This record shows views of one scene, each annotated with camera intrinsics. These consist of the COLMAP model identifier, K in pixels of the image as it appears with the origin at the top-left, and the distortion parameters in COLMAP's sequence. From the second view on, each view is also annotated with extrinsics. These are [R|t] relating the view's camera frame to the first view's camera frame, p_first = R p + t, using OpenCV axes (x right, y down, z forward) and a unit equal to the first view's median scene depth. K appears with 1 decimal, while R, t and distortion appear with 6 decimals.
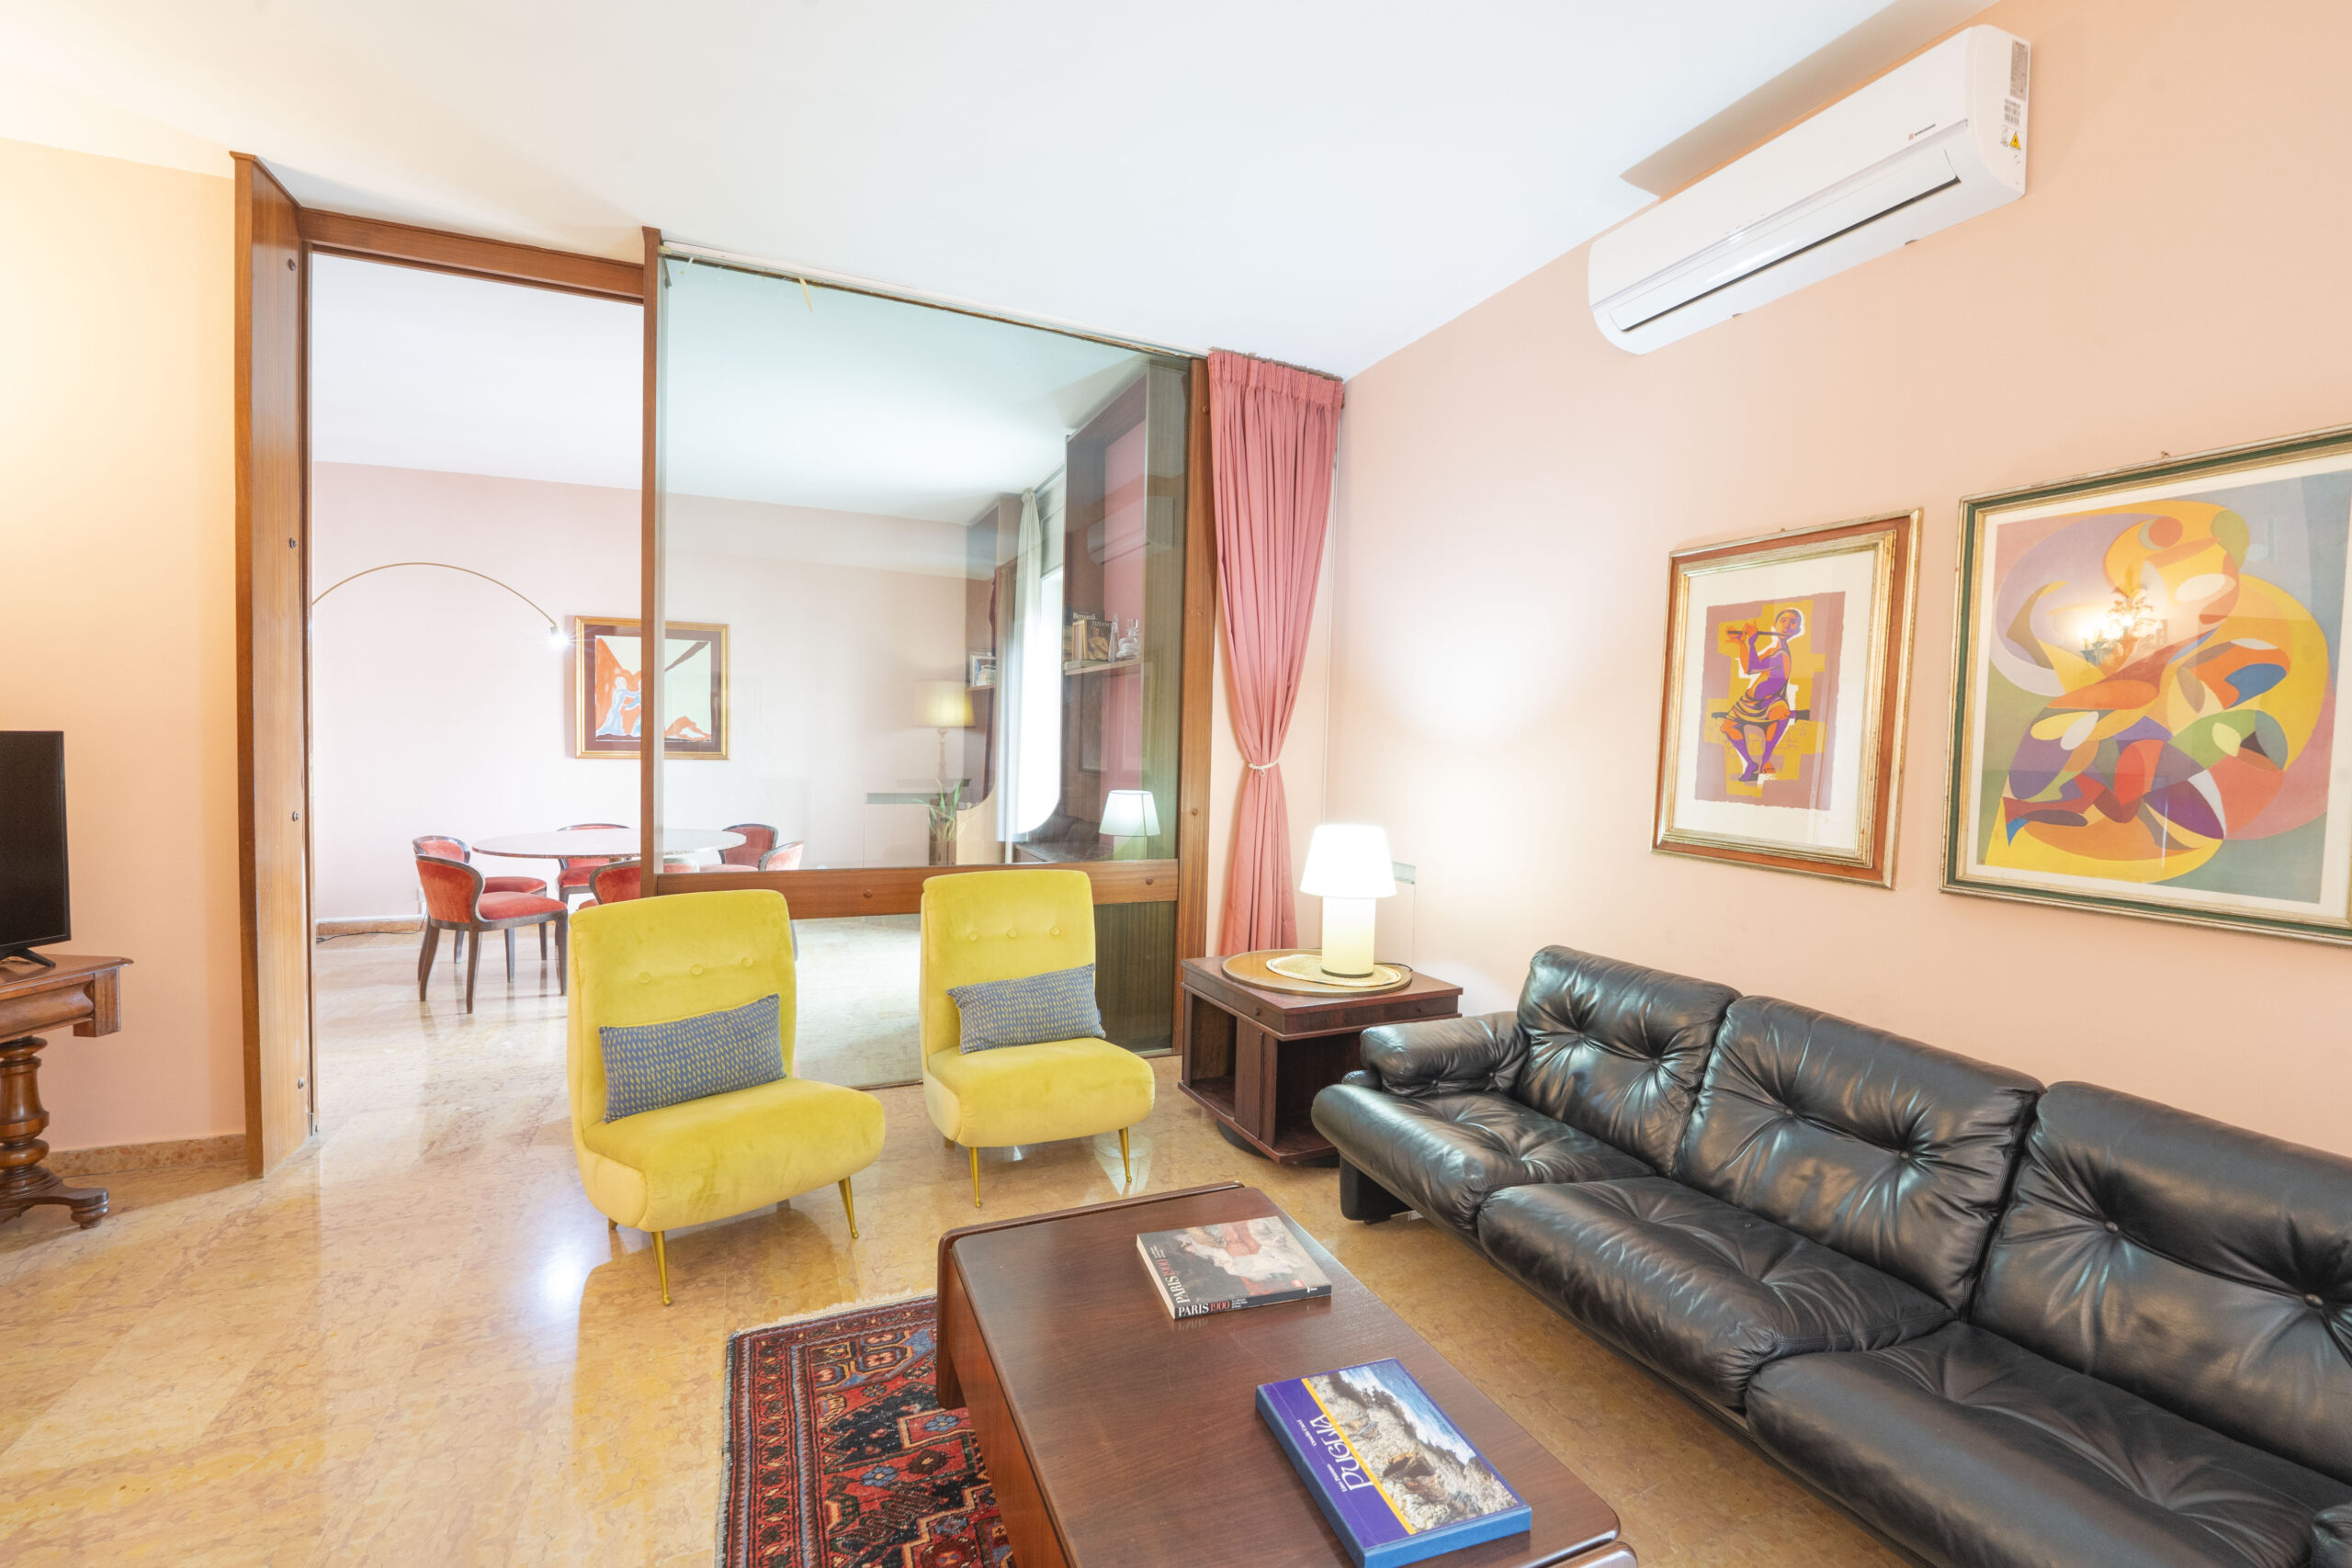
lens RADIAL K [[982.5, 0, 1169.6], [0, 982.5, 775.8], [0, 0, 1]] dist [-0.013864, -0.000213]
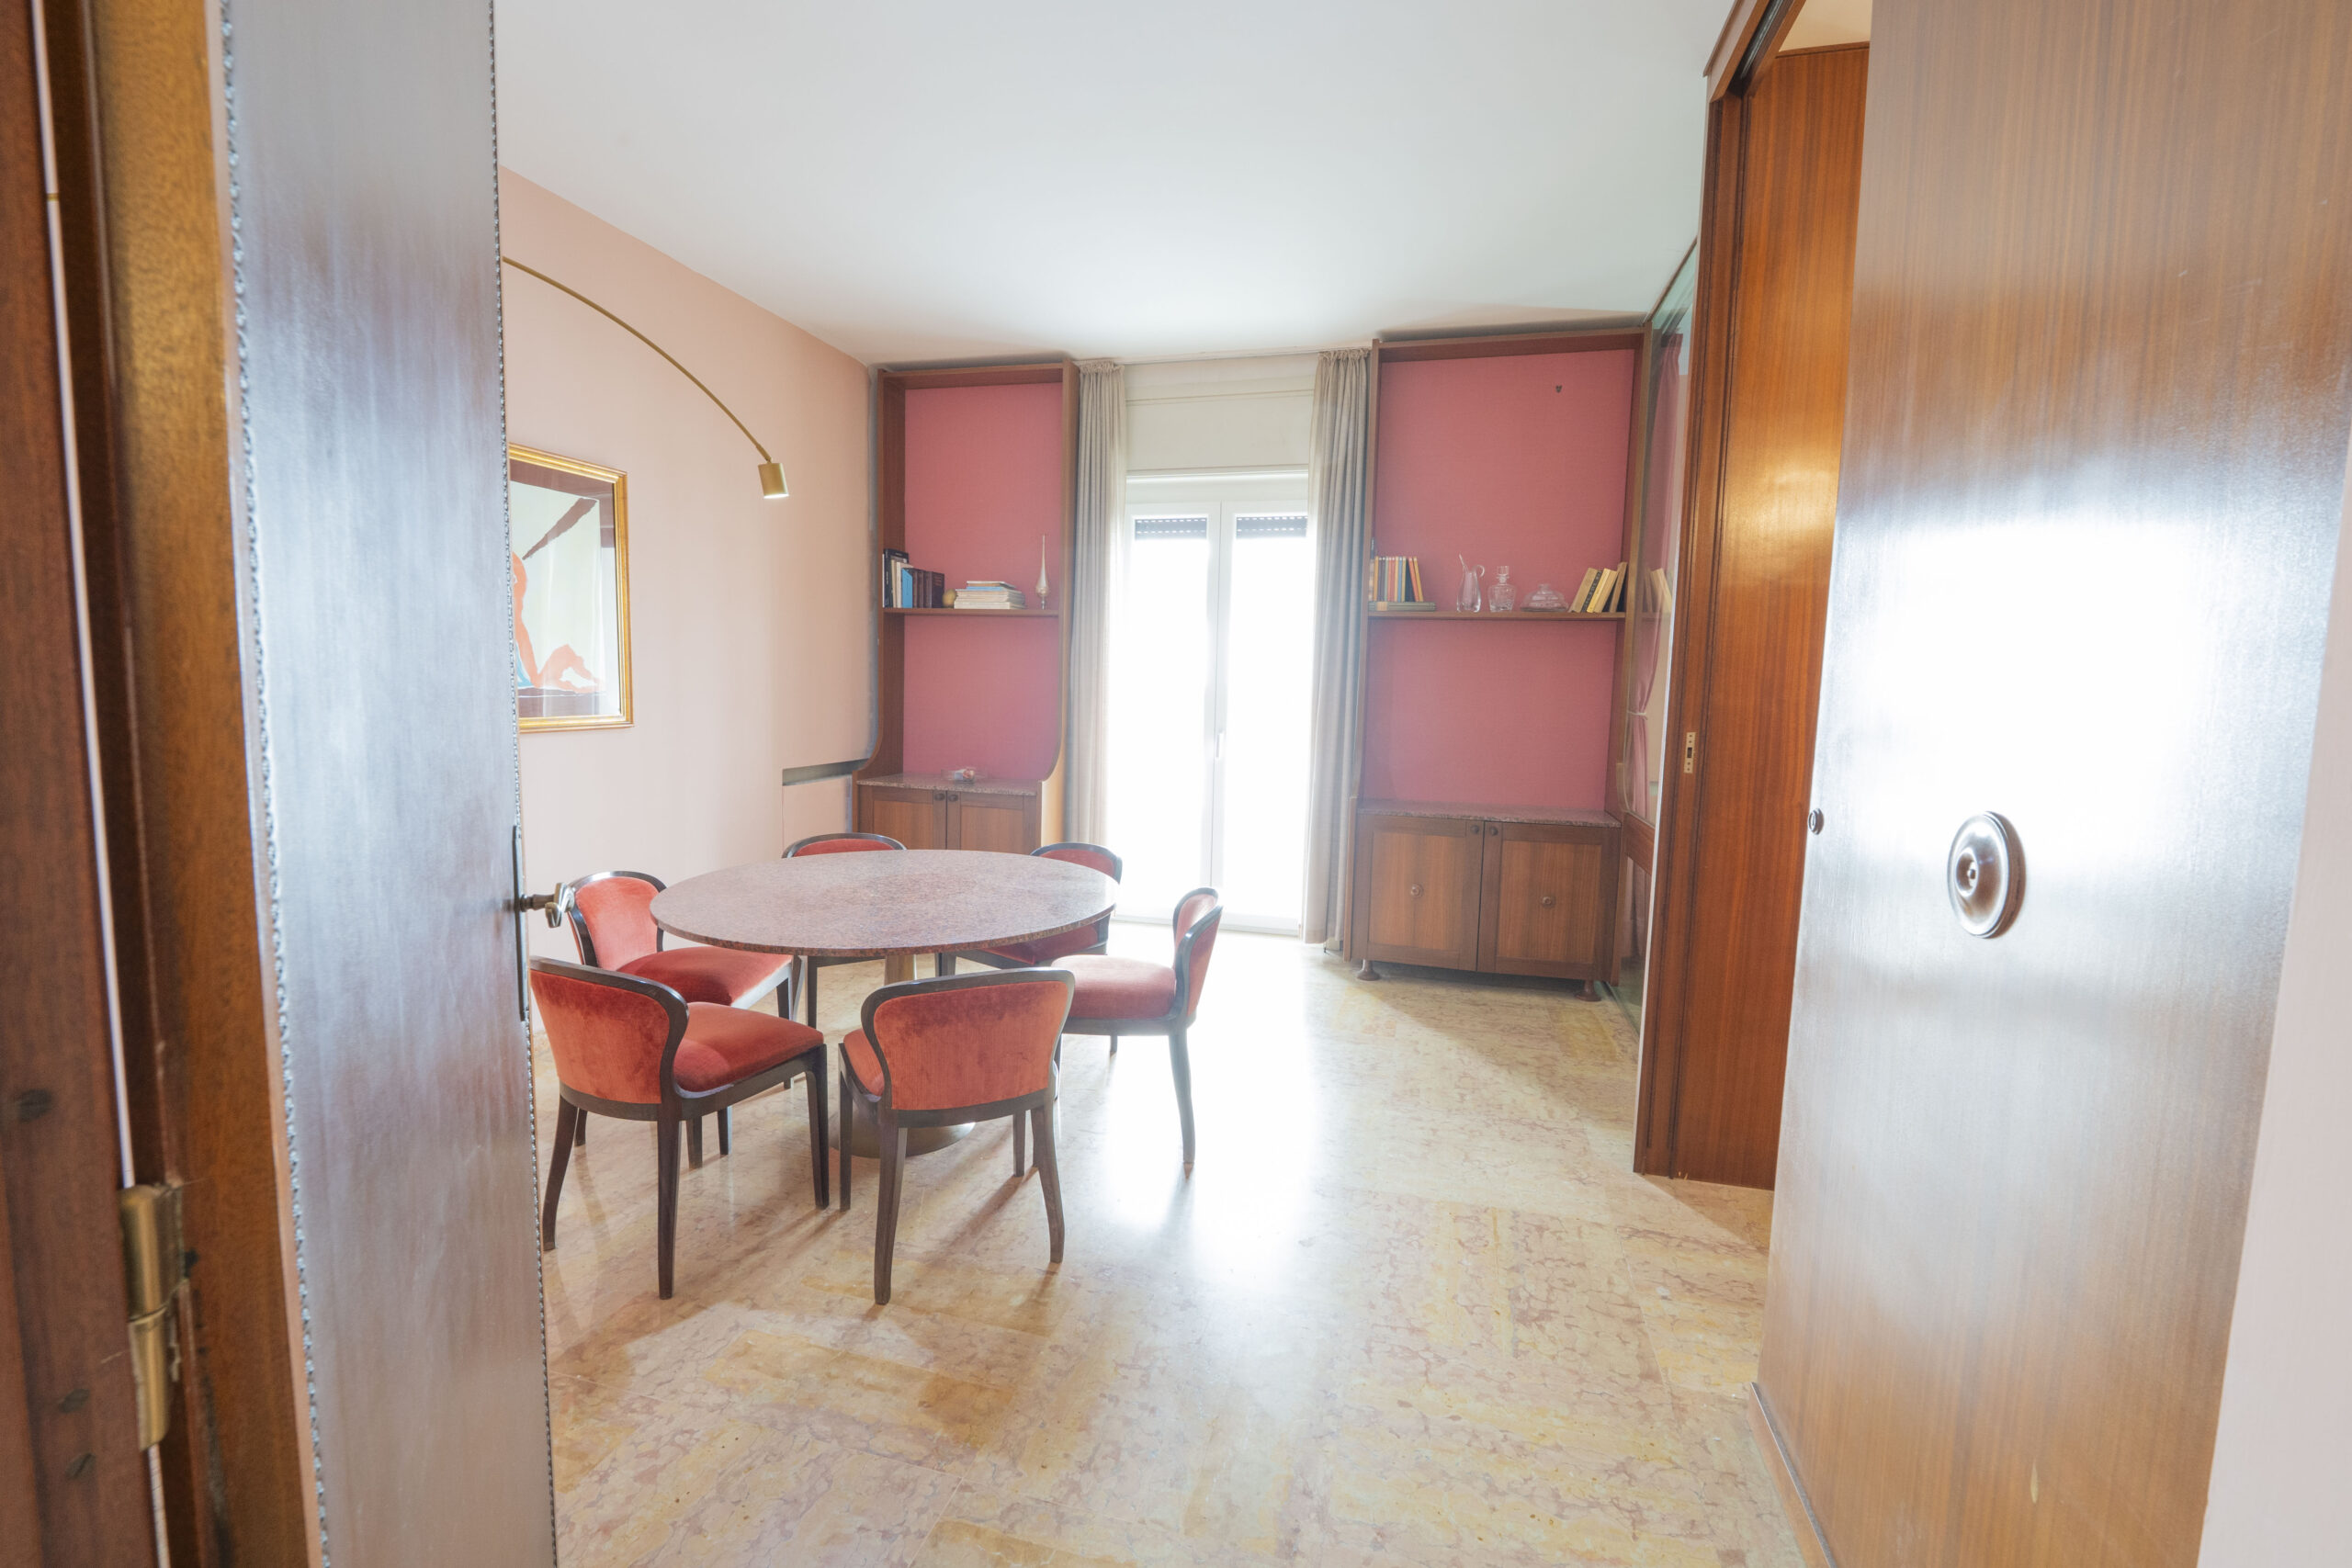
lens RADIAL K [[1002.9, 0, 1174.7], [0, 1002.9, 777.2], [0, 0, 1]] dist [0.002005, -0.000637]
pose [[0.623997, -0.087181, 0.776548, -1.850338], [0.022844, 0.995367, 0.093391, -0.089517], [-0.781093, -0.040536, 0.623098, 1.115276]]
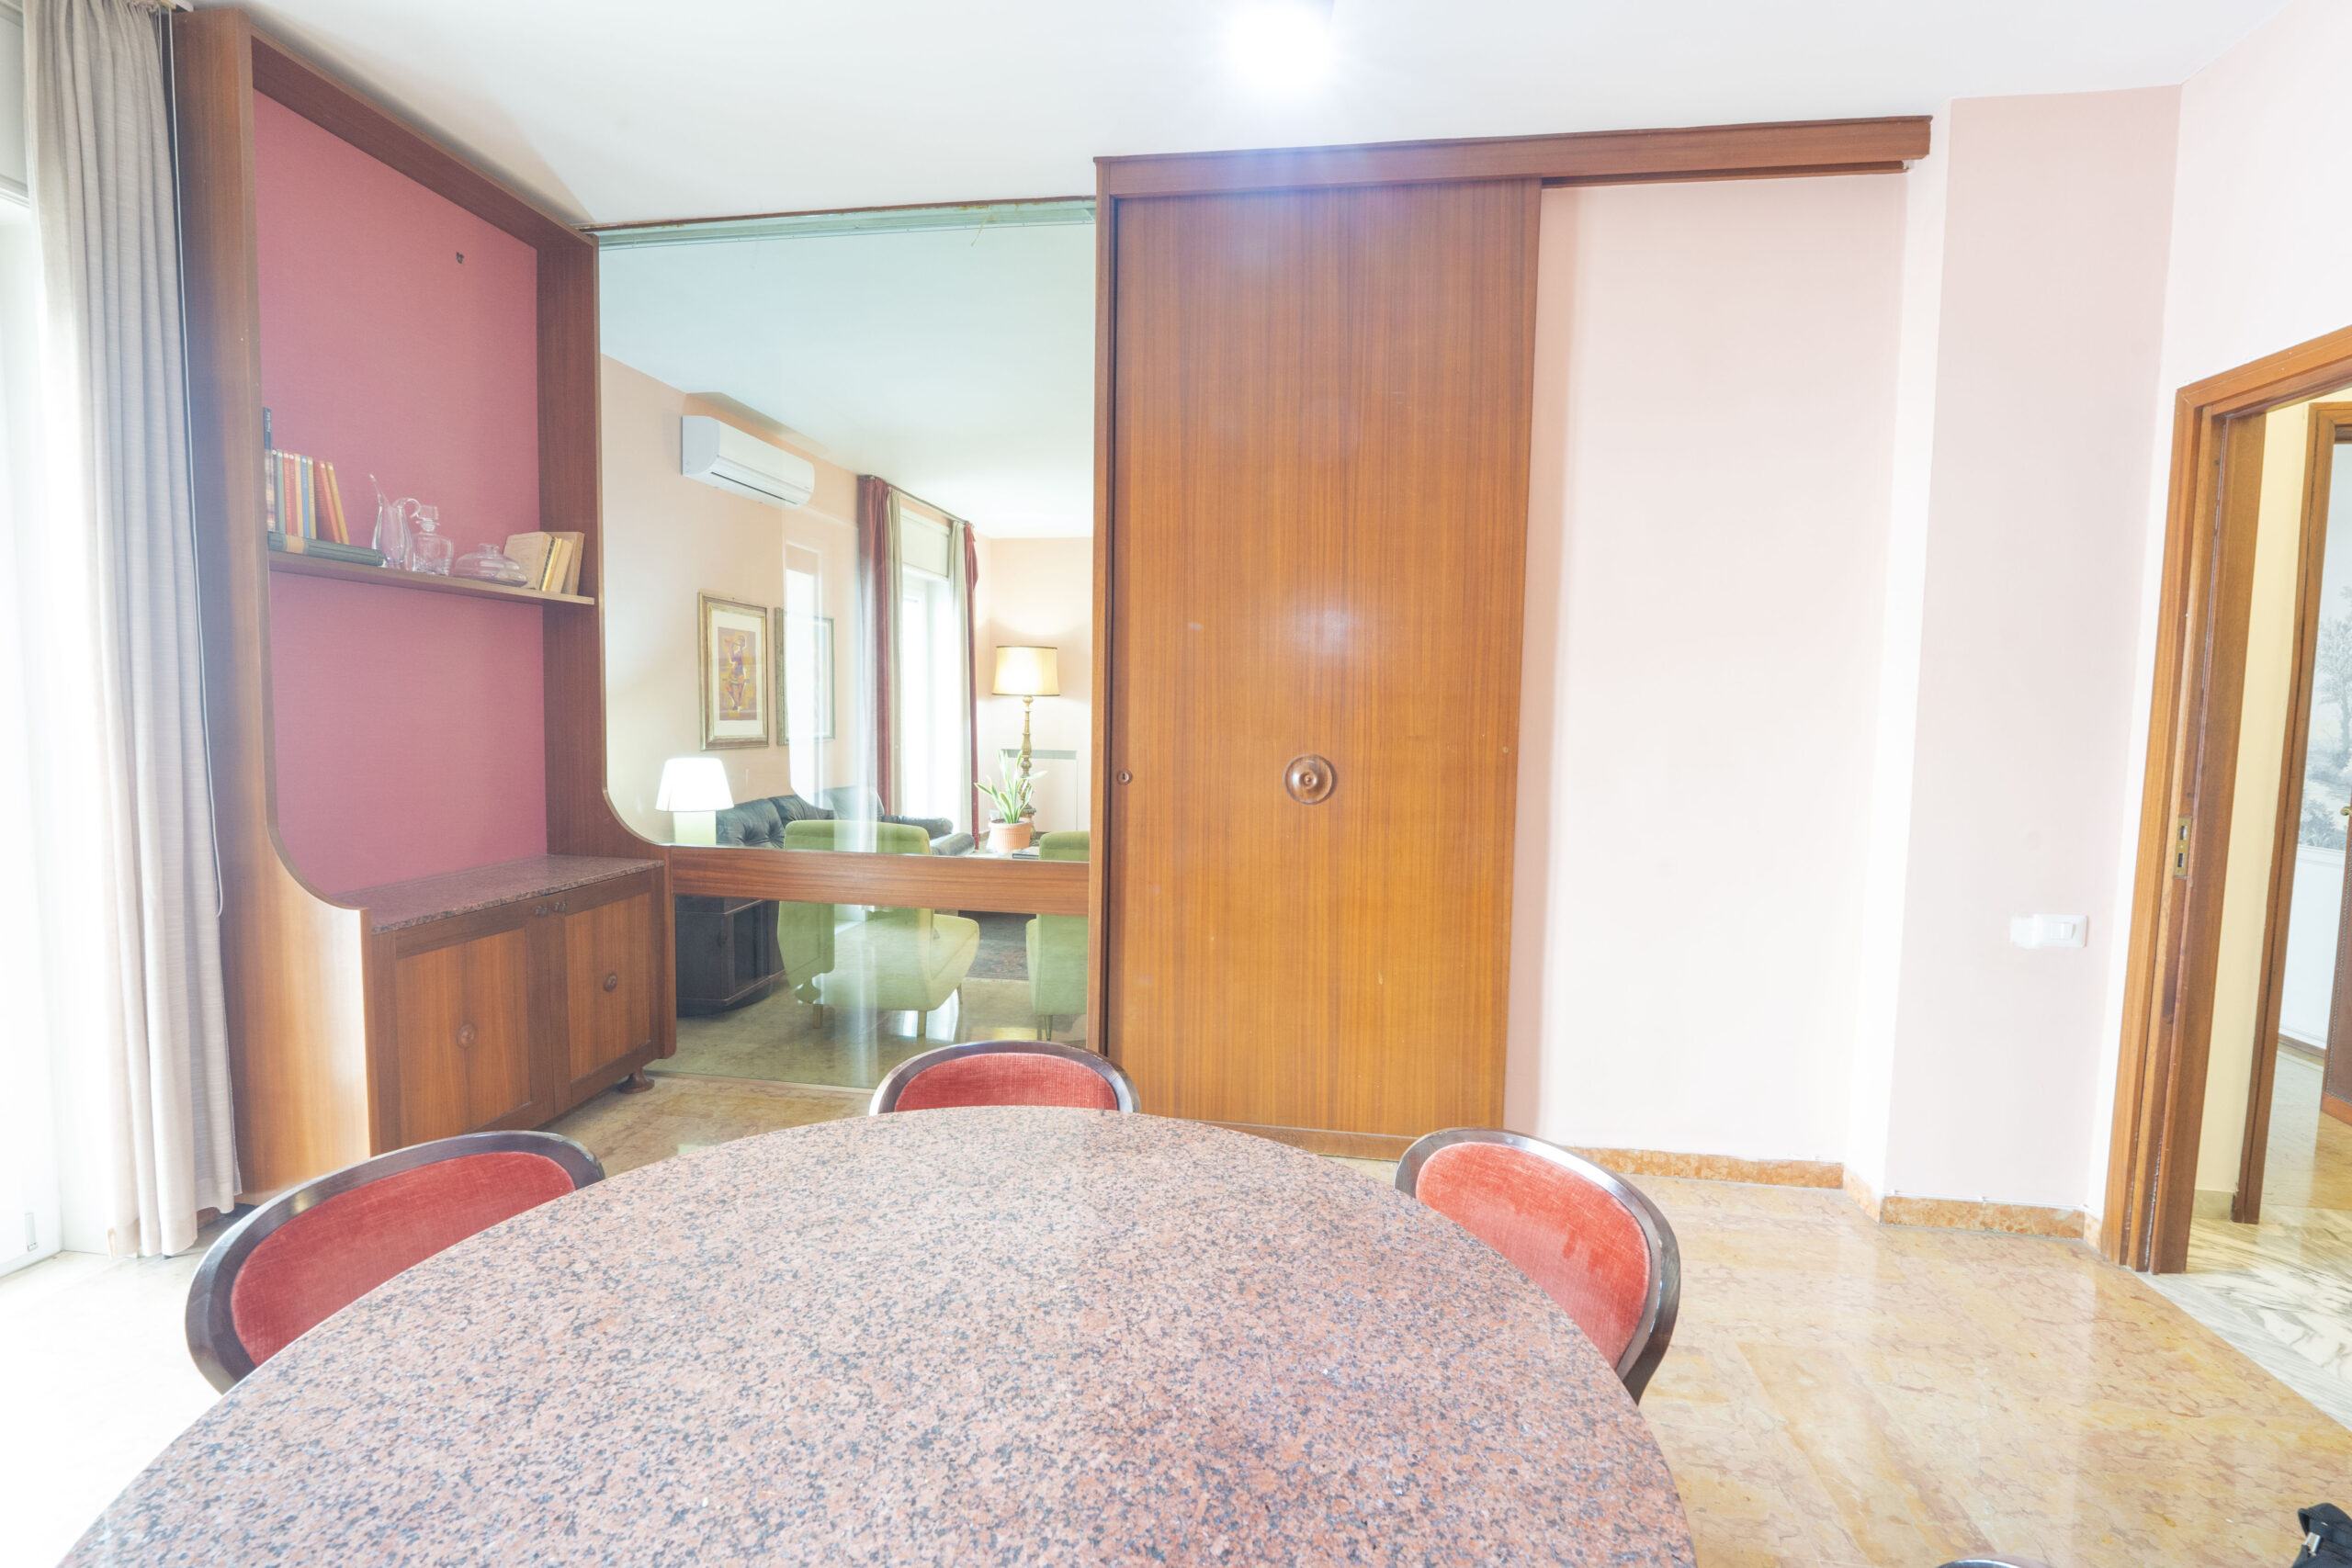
lens RADIAL K [[1007.4, 0, 1176.0], [0, 1007.4, 784.0], [0, 0, 1]] dist [-0.002190, 0.000465]
pose [[-0.846828, -0.079969, 0.525820, -1.413279], [-0.016180, 0.992048, 0.124816, -0.125459], [-0.531620, 0.097190, -0.841388, 2.315784]]
